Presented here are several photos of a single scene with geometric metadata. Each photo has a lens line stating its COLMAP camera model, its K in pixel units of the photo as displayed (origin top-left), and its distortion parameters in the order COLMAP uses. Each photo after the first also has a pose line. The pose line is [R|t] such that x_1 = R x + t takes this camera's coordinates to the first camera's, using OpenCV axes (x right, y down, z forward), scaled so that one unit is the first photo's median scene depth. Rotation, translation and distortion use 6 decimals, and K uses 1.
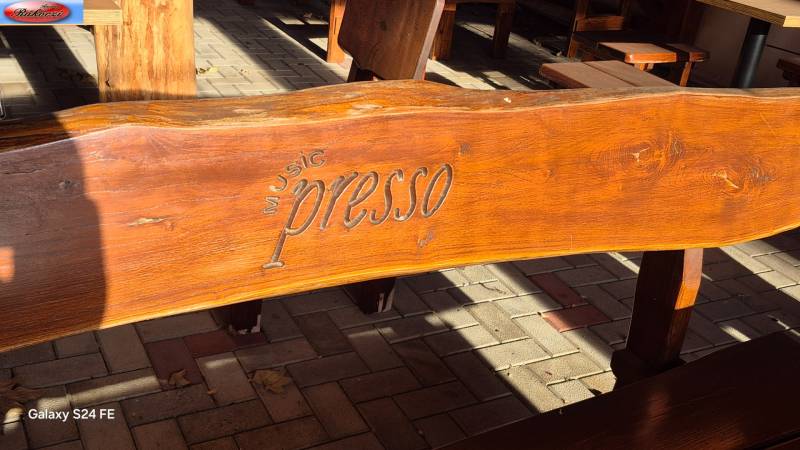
lens RADIAL K [[823.7, 0, 400.0], [0, 823.7, 225.0], [0, 0, 1]] dist [0.014252, 0.004637]
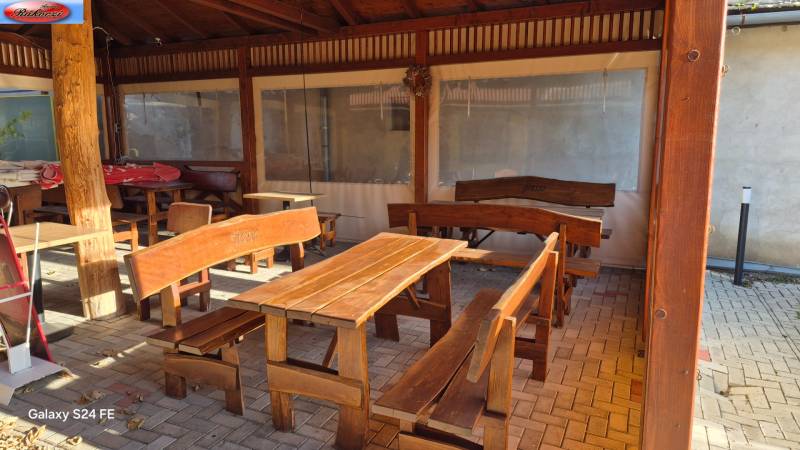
lens RADIAL K [[545.4, 0, 400.0], [0, 545.4, 225.0], [0, 0, 1]] dist [0.105036, -0.126927]
pose [[0.777669, -0.206355, 0.593842, -0.692496], [0.344511, 0.930017, -0.127984, 0.355121], [-0.525873, 0.304114, 0.794338, -1.207326]]
